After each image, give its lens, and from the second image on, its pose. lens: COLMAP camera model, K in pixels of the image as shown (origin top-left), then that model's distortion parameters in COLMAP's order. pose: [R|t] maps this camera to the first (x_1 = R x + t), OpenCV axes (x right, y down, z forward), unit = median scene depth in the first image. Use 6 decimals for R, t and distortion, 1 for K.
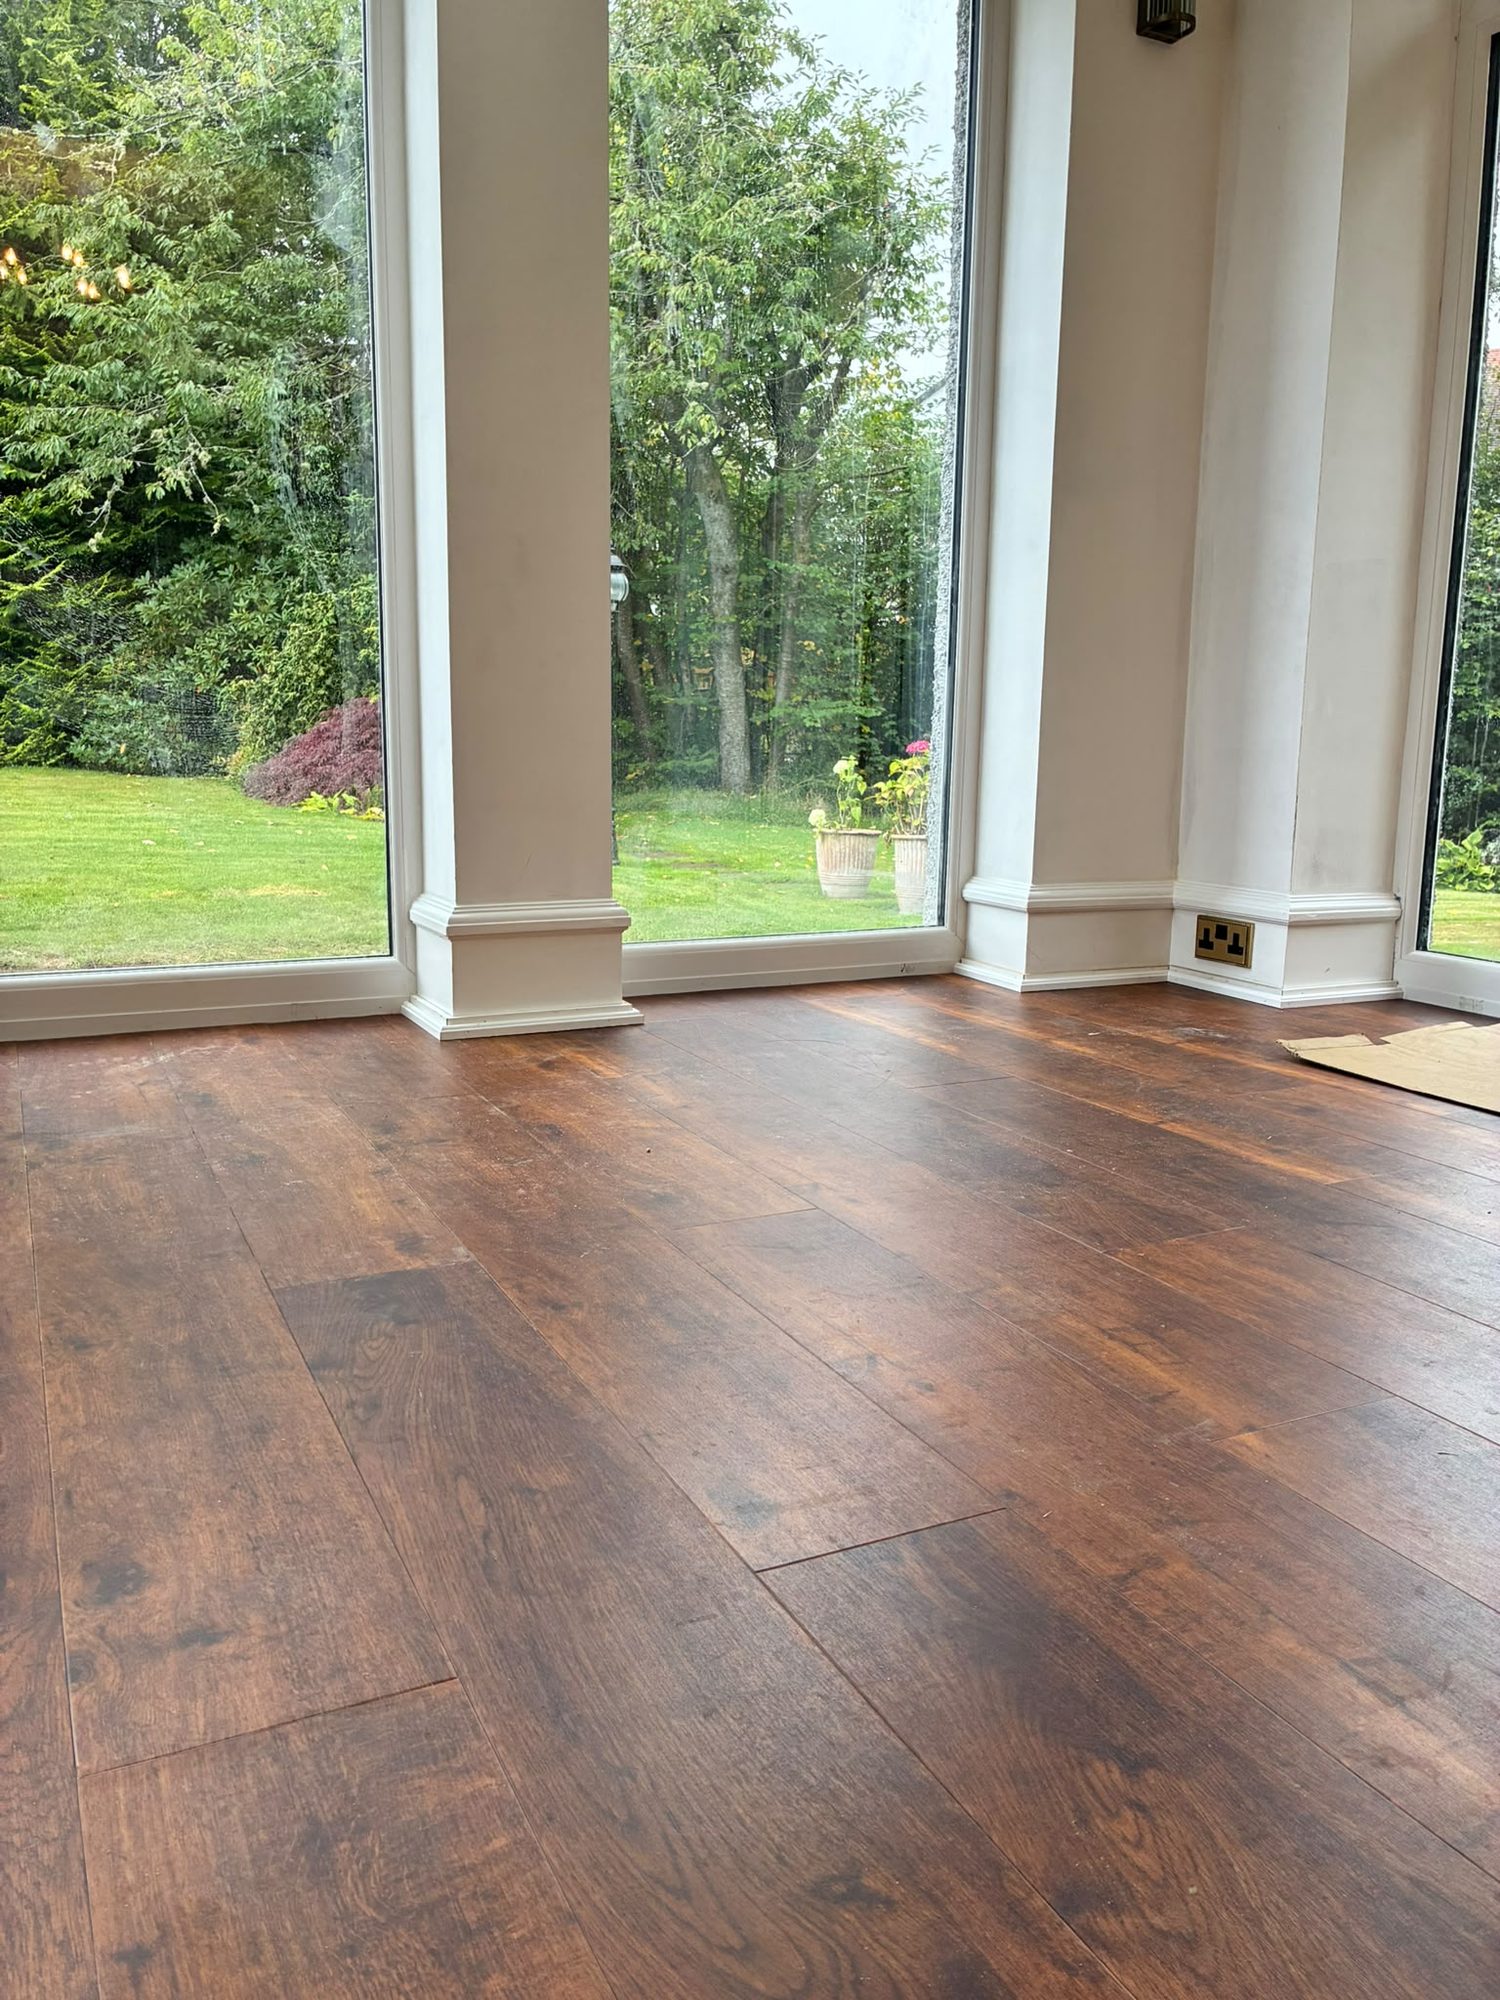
lens RADIAL K [[1490.8, 0, 750.0], [0, 1490.8, 1000.0], [0, 0, 1]] dist [0.025390, -0.047250]
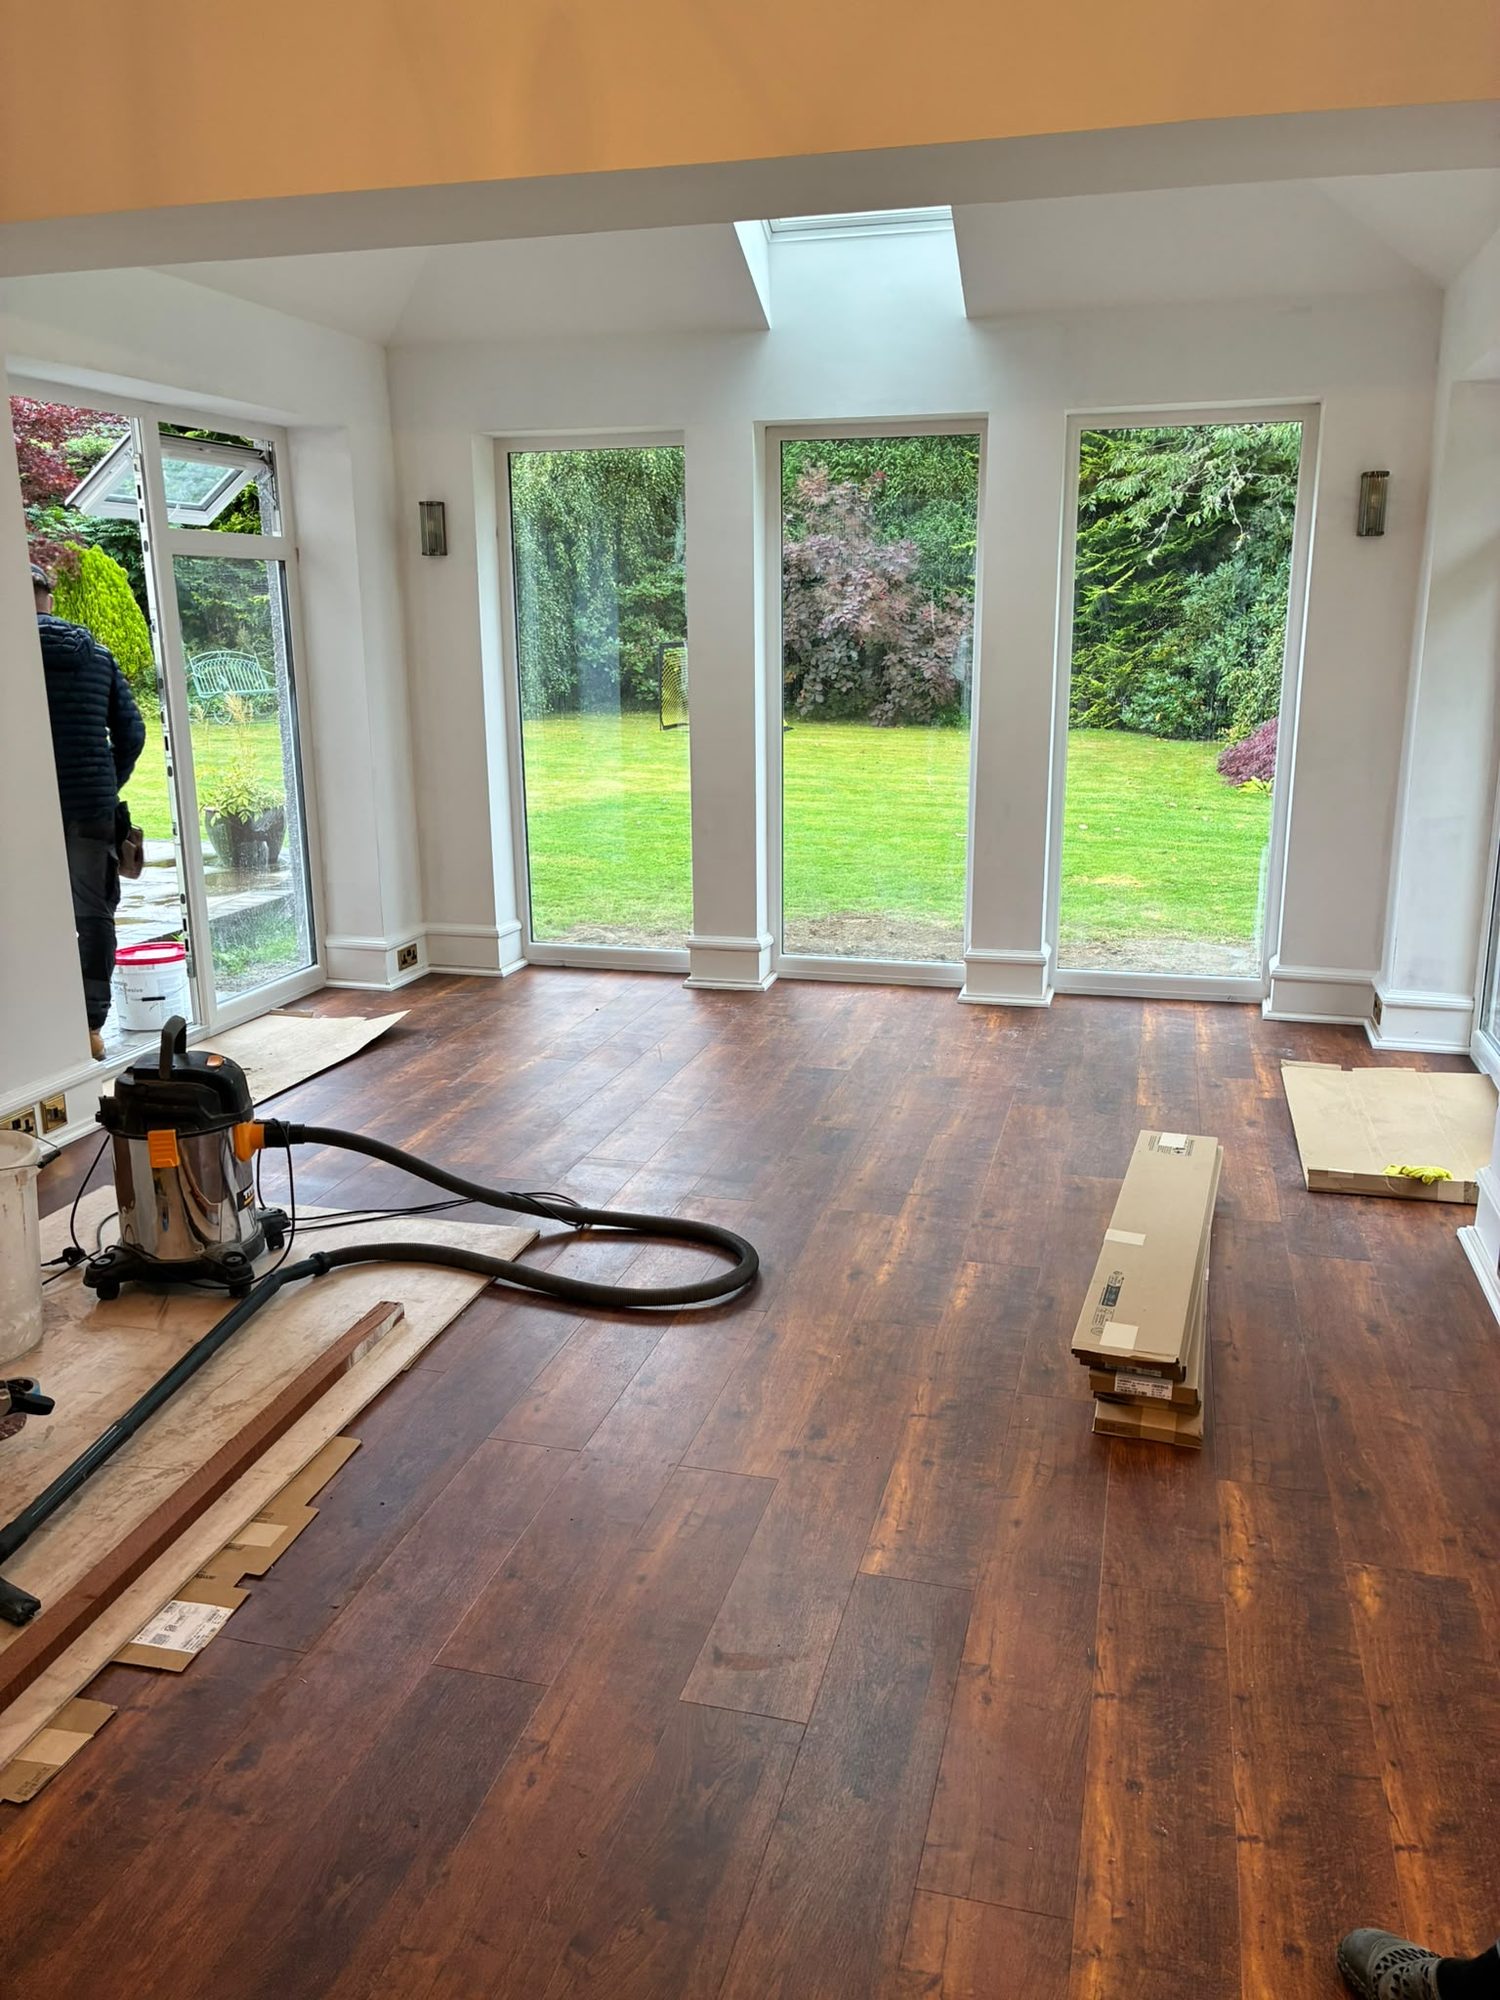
lens RADIAL K [[1490.8, 0, 750.0], [0, 1490.8, 1000.0], [0, 0, 1]] dist [0.025390, -0.047250]
pose [[0.741261, 0.146644, -0.655002, 0.187641], [-0.099889, 0.989077, 0.108393, -0.034191], [0.663743, -0.014920, 0.747812, -0.176302]]
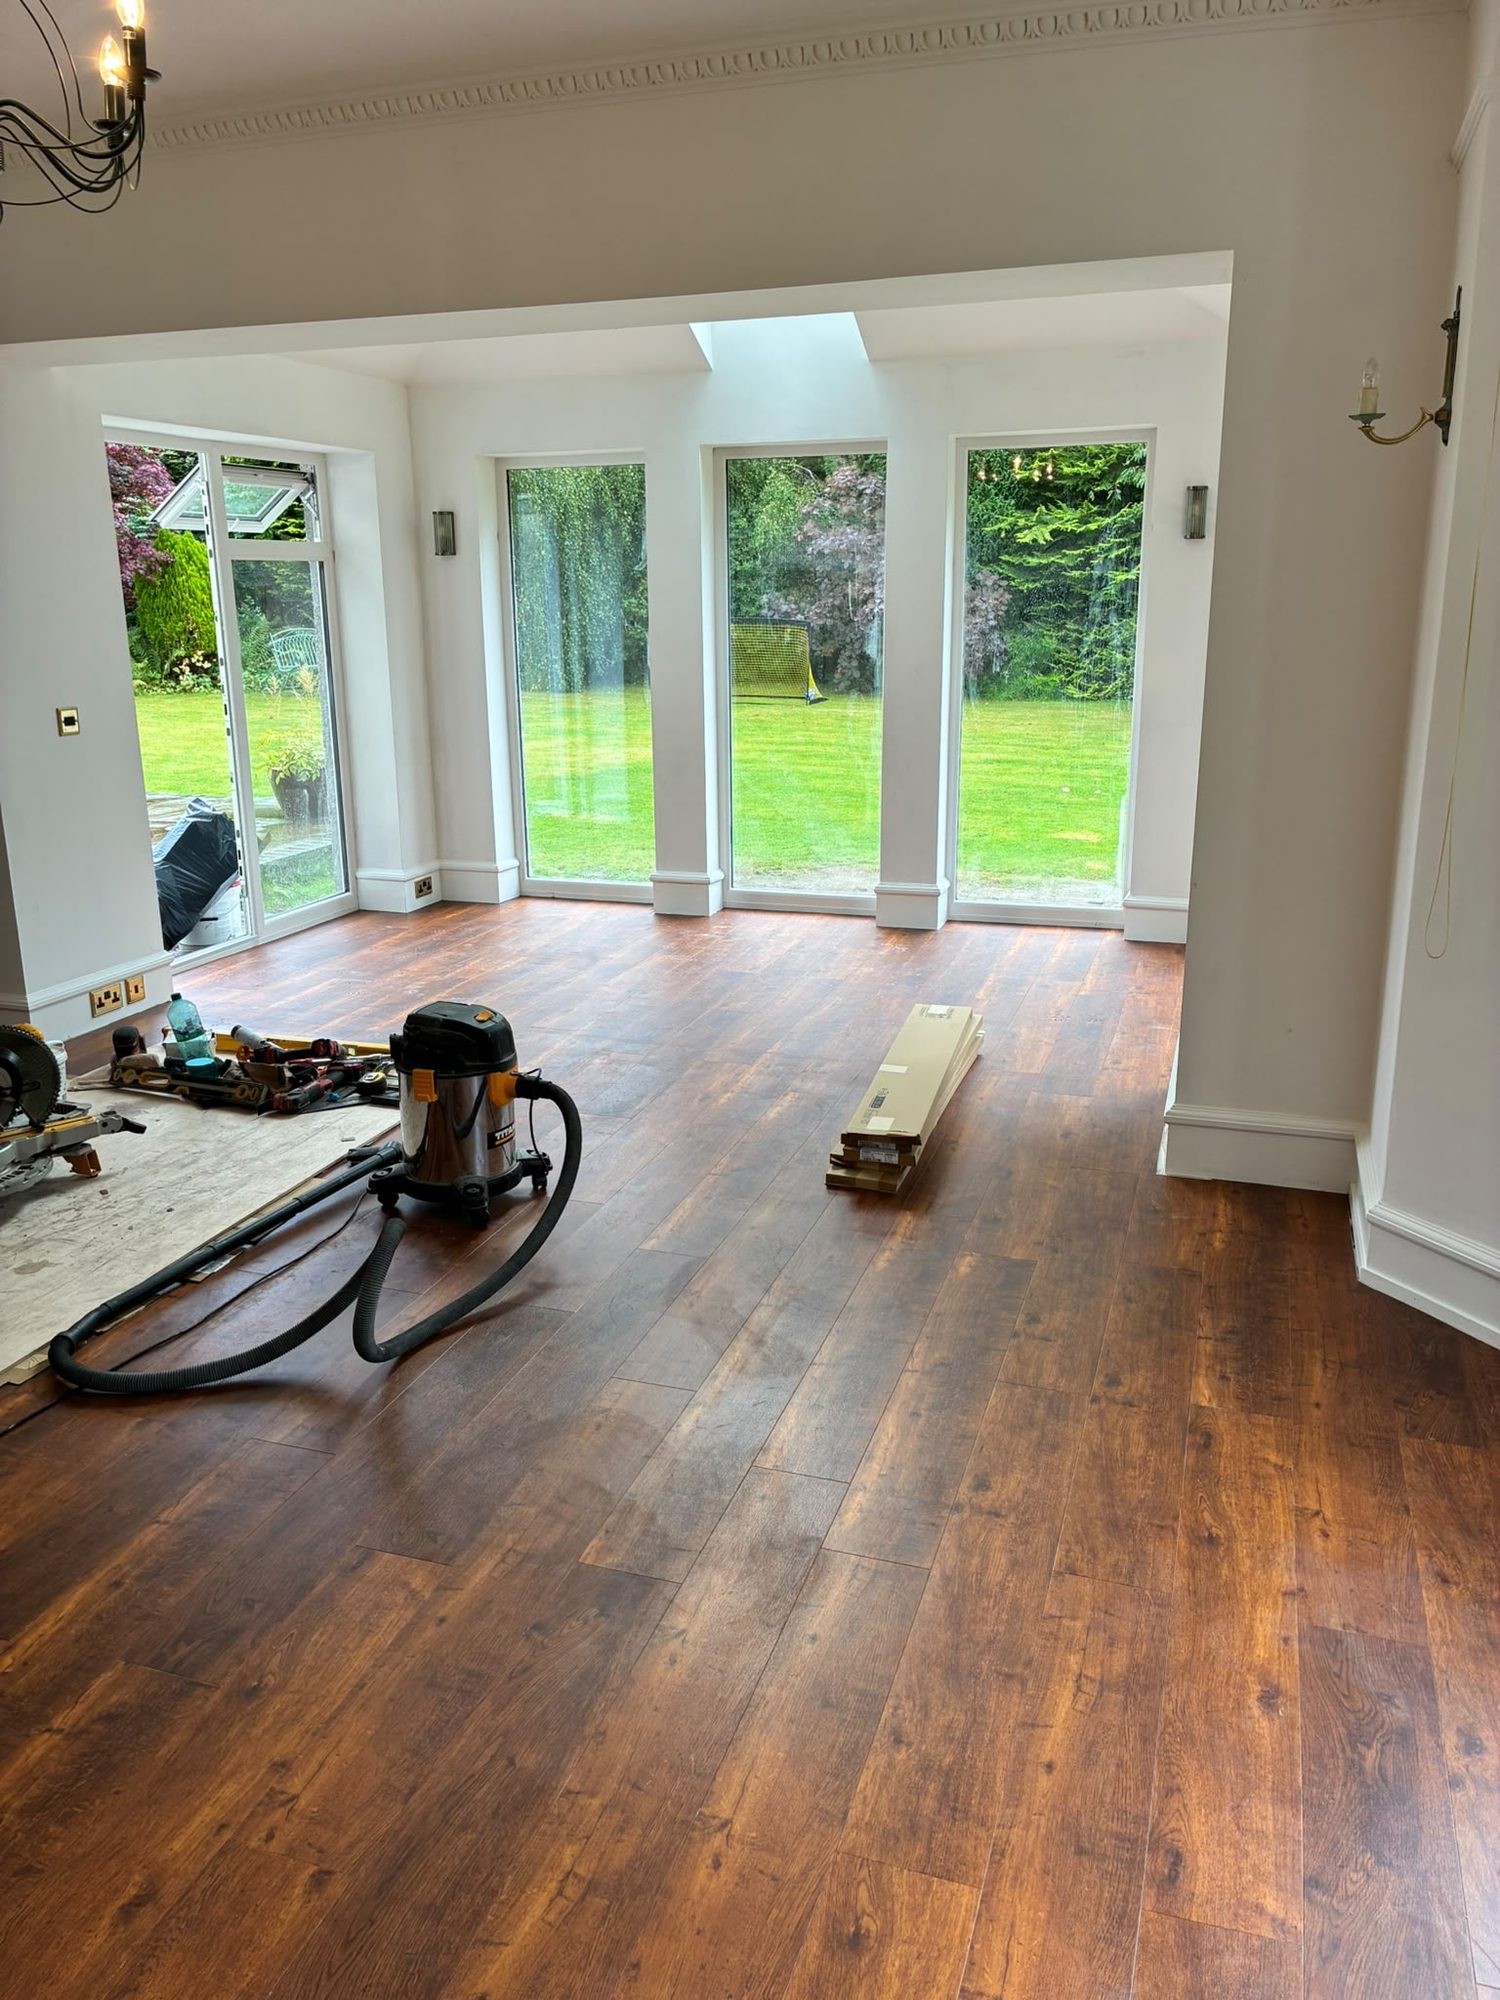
lens RADIAL K [[1523.3, 0, 750.0], [0, 1523.3, 1000.0], [0, 0, 1]] dist [-0.005331, -0.004422]
pose [[0.697559, 0.164594, -0.697367, 0.281937], [-0.104705, 0.986227, 0.128037, -0.031220], [0.708836, -0.016296, 0.705185, -0.212078]]
